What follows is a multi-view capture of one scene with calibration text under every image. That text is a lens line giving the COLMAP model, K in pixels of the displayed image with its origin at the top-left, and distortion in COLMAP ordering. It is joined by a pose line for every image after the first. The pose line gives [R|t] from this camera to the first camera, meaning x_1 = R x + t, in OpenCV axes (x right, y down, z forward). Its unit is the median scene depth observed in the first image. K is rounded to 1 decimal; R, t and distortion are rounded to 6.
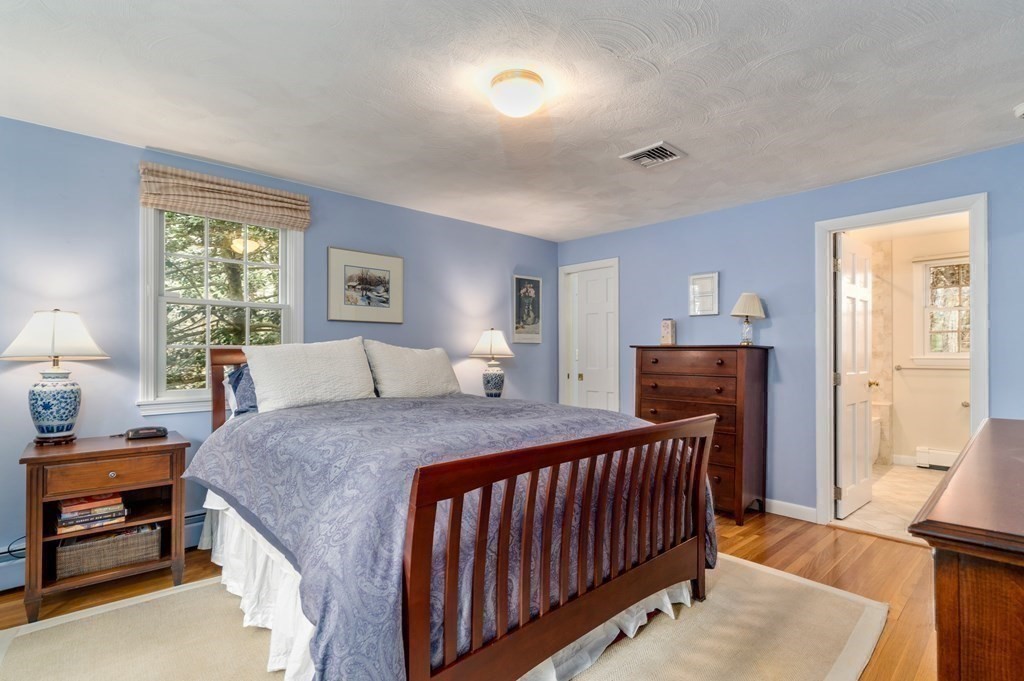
lens RADIAL K [[478.9, 0, 511.4], [0, 478.9, 351.7], [0, 0, 1]] dist [-0.004689, -0.000718]
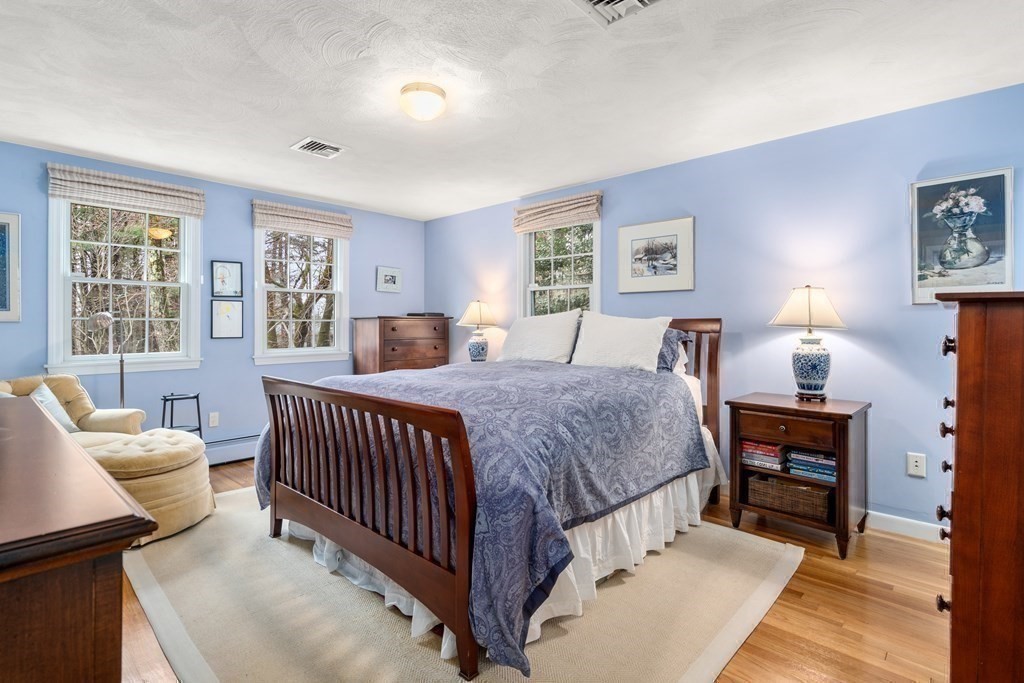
lens RADIAL K [[478.9, 0, 500.6], [0, 478.9, 320.2], [0, 0, 1]] dist [-0.004689, -0.000718]
pose [[0.097910, -0.006240, -0.995176, 0.512714], [0.005367, 0.999969, -0.005742, 0.000588], [0.995181, -0.004779, 0.097941, 0.459098]]
